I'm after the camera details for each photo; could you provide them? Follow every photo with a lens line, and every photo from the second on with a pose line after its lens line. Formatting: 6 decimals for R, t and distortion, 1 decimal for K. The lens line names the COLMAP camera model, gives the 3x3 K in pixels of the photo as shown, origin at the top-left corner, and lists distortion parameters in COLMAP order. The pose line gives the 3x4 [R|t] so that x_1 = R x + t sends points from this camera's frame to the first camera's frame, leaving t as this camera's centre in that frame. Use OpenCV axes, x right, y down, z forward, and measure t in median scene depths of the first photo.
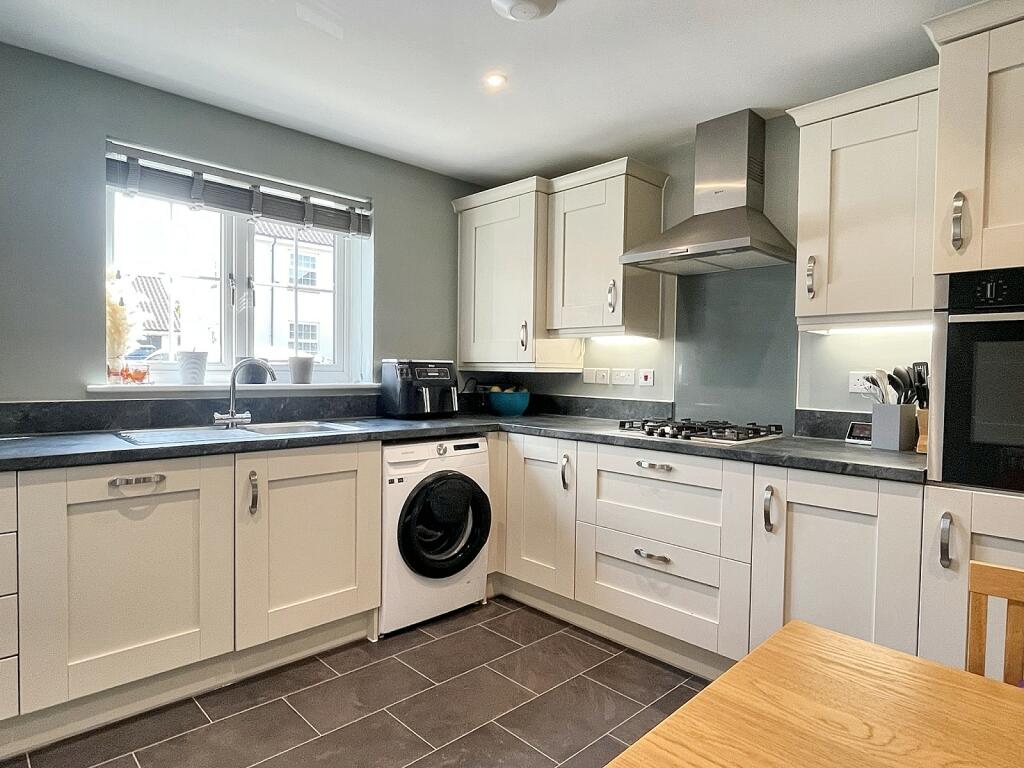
lens RADIAL K [[588.7, 0, 510.8], [0, 588.7, 386.0], [0, 0, 1]] dist [-0.004184, -0.002518]
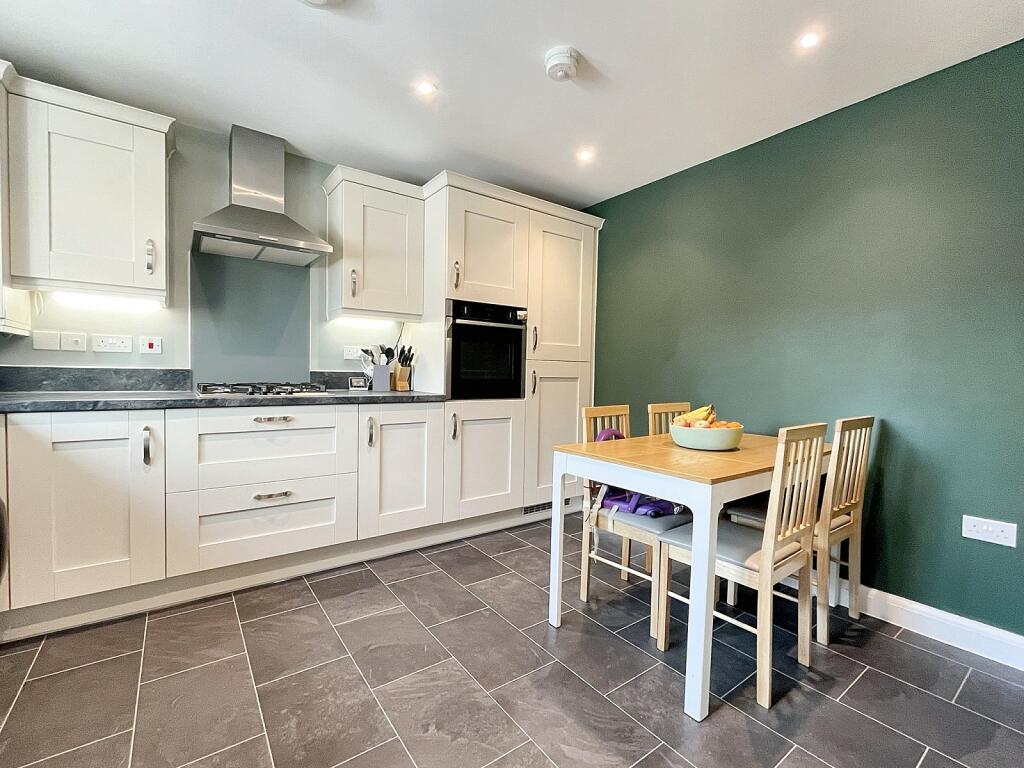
lens RADIAL K [[462.2, 0, 512.0], [0, 462.2, 384.0], [0, 0, 1]] dist [0.001684, 0.000361]
pose [[0.133793, -0.041435, 0.990143, -0.537322], [0.006624, 0.999141, 0.040916, 0.026882], [-0.990987, 0.001085, 0.133952, 0.353378]]
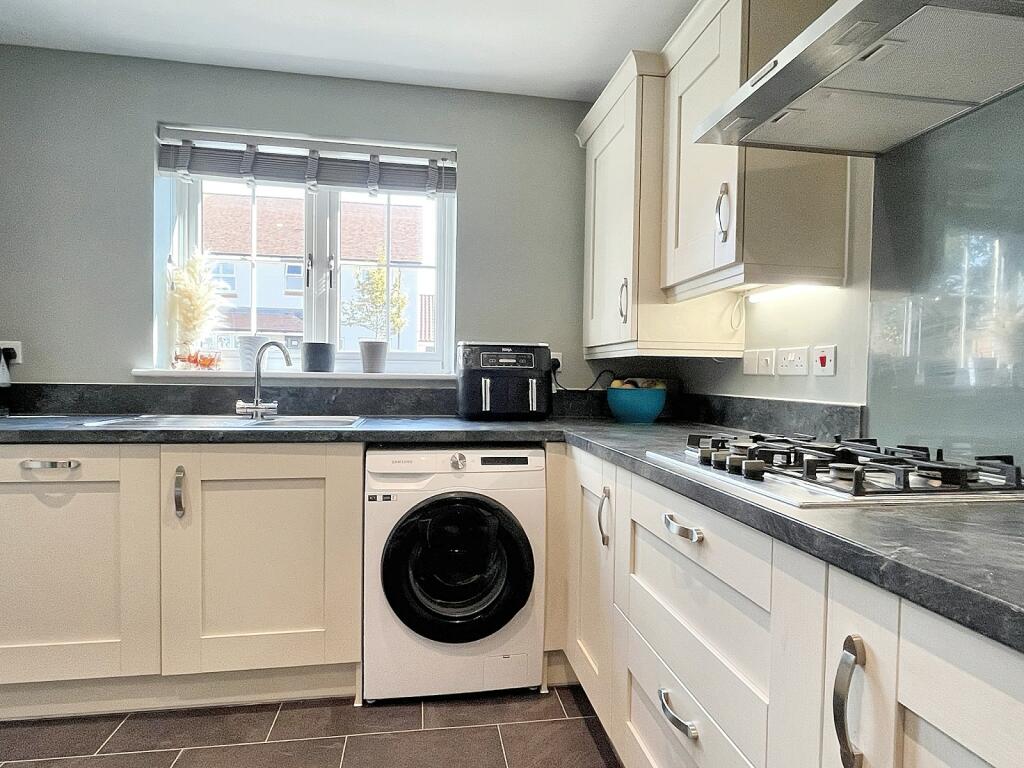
lens RADIAL K [[595.5, 0, 517.3], [0, 595.5, 387.5], [0, 0, 1]] dist [-0.003124, -0.001943]
pose [[0.828031, 0.010209, -0.560590, 0.357688], [-0.018718, 0.999780, -0.009441, 0.024548], [0.560370, 0.018310, 0.828040, 0.456858]]
